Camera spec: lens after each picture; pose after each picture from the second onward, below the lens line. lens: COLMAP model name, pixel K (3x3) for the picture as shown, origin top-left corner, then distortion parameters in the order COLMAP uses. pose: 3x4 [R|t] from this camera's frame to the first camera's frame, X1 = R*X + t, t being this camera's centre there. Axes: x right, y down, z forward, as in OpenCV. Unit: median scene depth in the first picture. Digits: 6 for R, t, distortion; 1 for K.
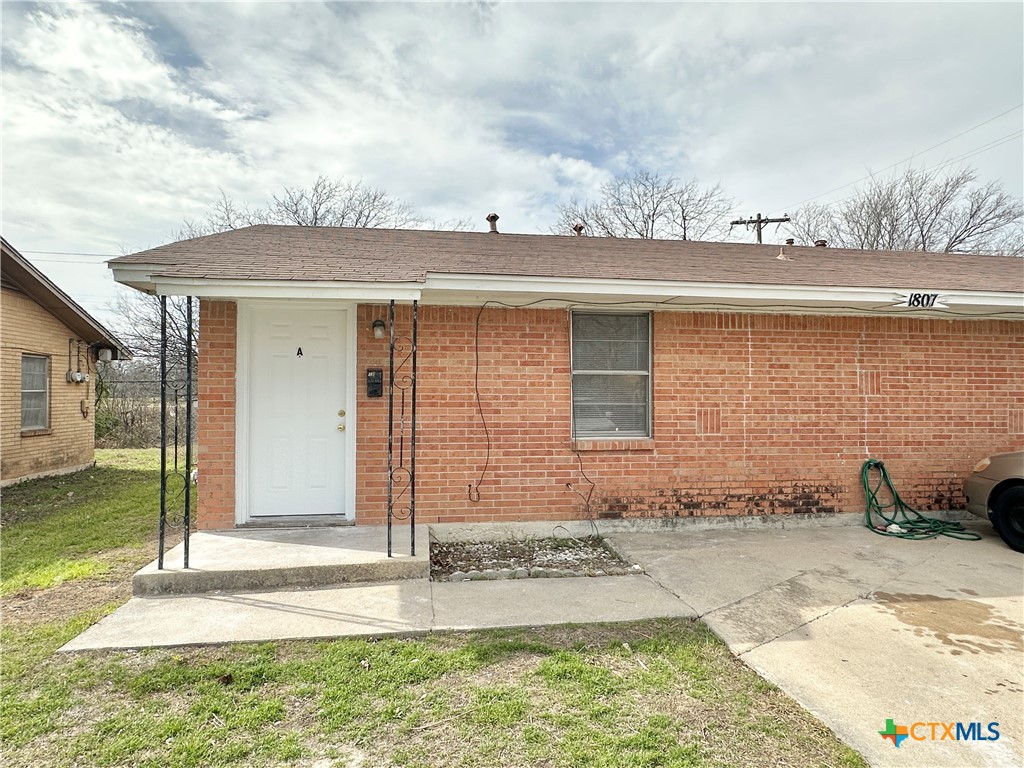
lens RADIAL K [[683.0, 0, 508.2], [0, 683.0, 384.1], [0, 0, 1]] dist [0.002074, -0.002492]
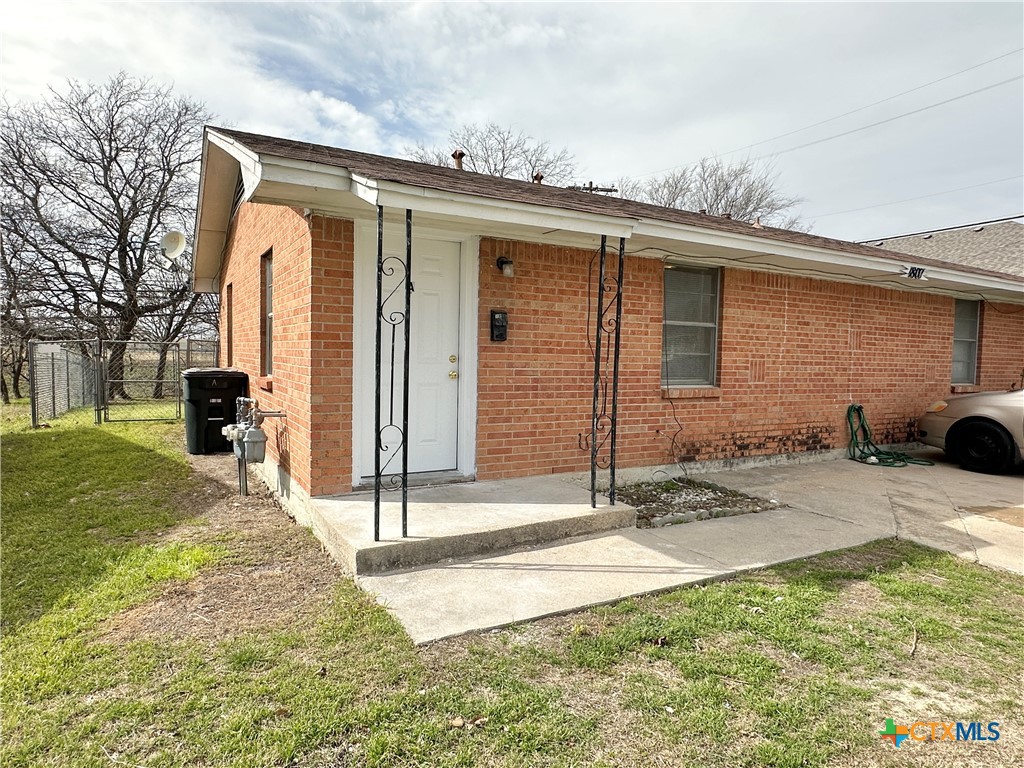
lens RADIAL K [[683.0, 0, 508.2], [0, 683.0, 384.1], [0, 0, 1]] dist [0.002074, -0.002492]
pose [[0.919746, 0.000229, 0.392515, -0.514305], [-0.024701, 0.998051, 0.057299, 0.022292], [-0.391737, -0.062396, 0.917959, 0.141094]]
